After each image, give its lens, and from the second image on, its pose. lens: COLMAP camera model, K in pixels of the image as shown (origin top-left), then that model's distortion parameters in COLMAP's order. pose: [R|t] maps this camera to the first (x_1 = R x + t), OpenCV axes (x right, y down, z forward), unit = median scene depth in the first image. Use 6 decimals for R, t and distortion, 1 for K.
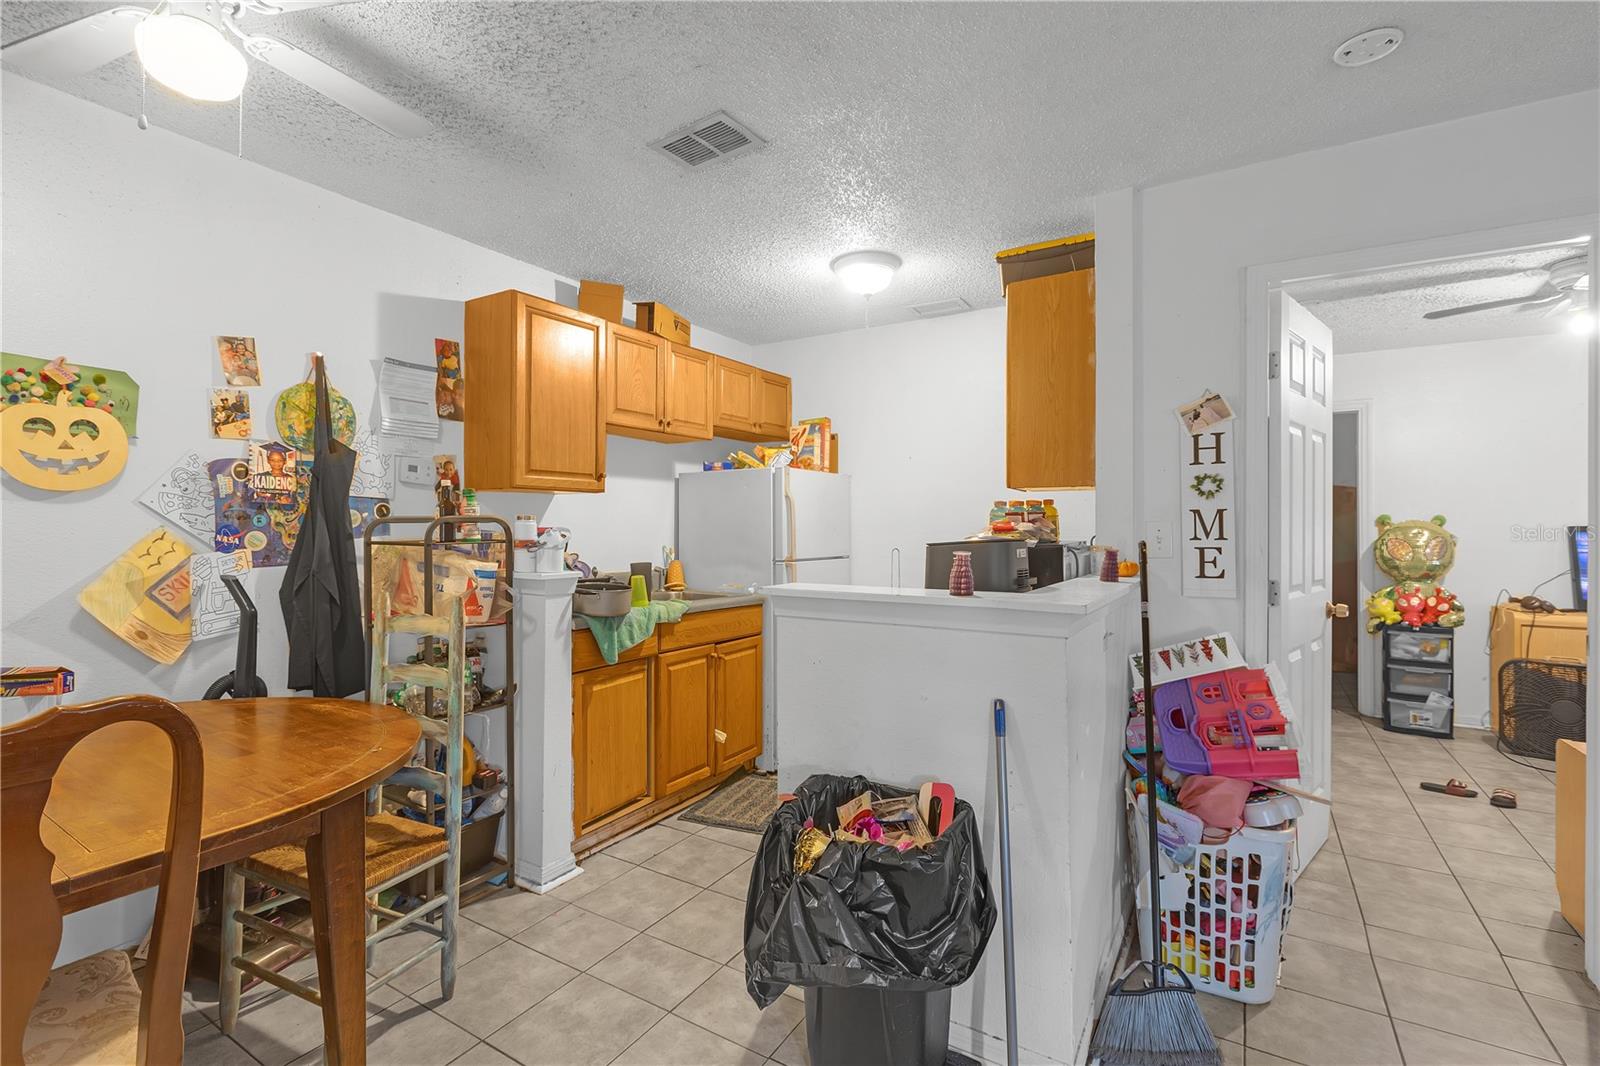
lens RADIAL K [[719.5, 0, 802.6], [0, 719.5, 526.9], [0, 0, 1]] dist [0.013143, -0.000053]
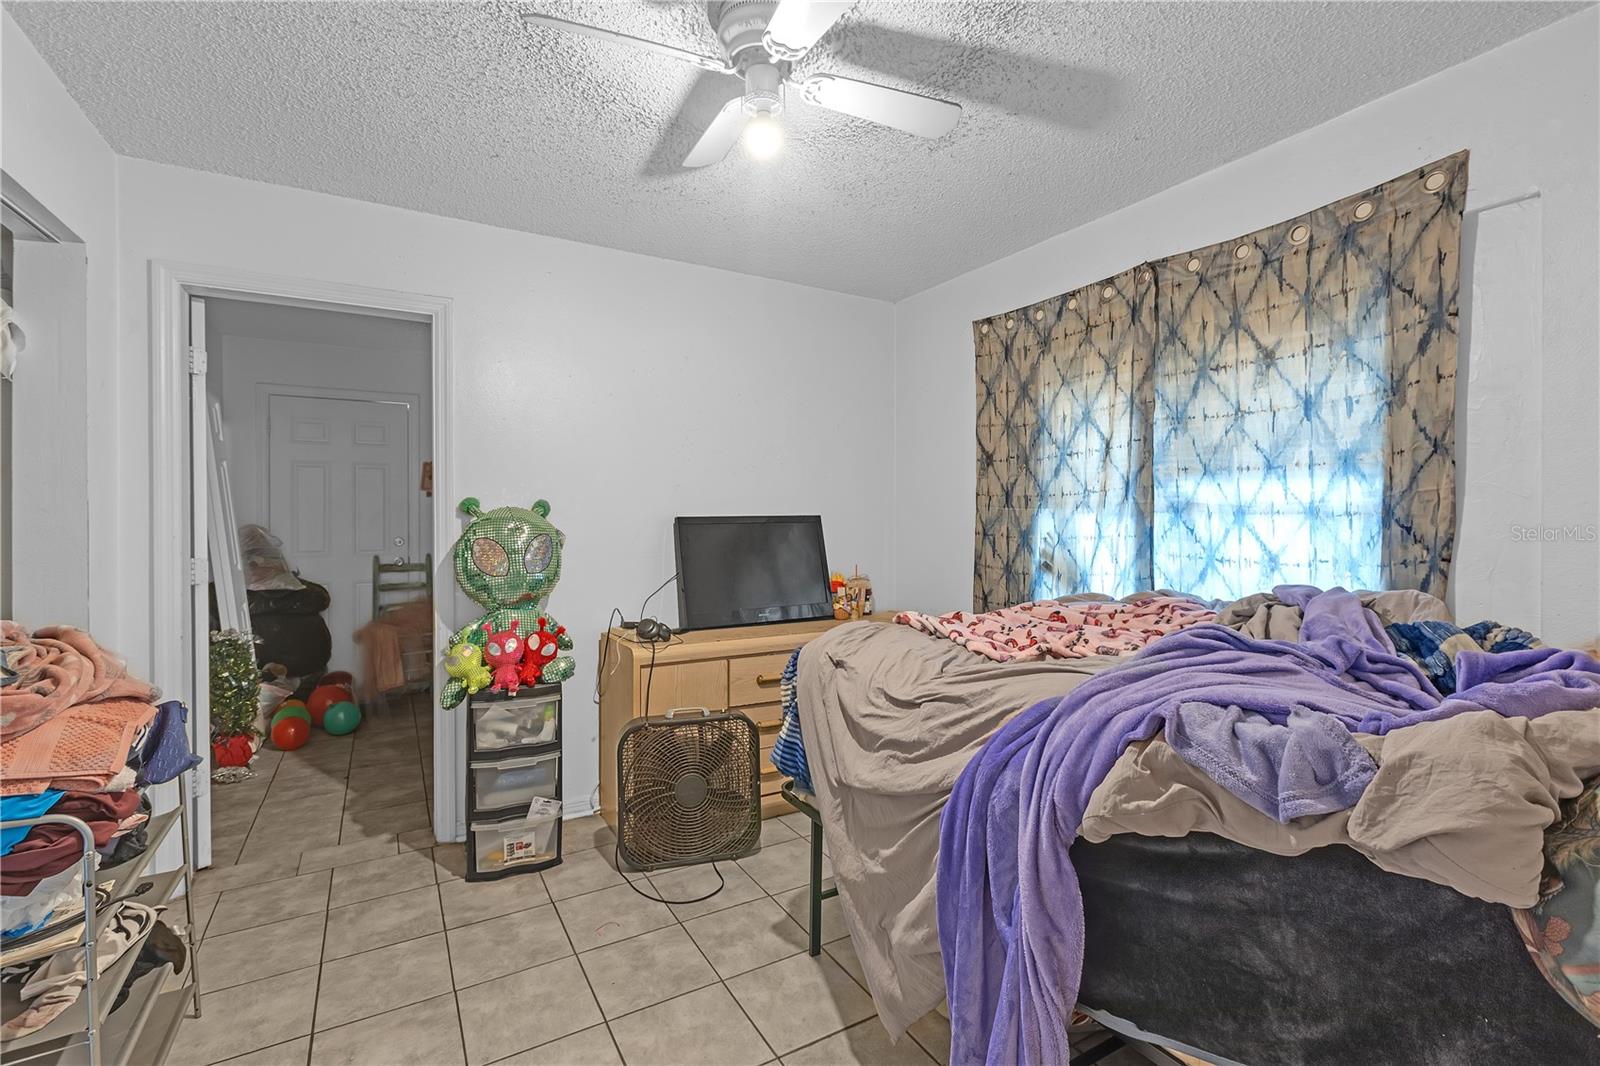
lens RADIAL K [[719.5, 0, 803.0], [0, 719.5, 530.1], [0, 0, 1]] dist [0.013143, -0.000053]
pose [[0.484073, -0.019634, 0.874807, 0.447650], [-0.000612, 0.999740, 0.022777, -0.004693], [-0.875028, -0.011562, 0.483935, 0.510421]]
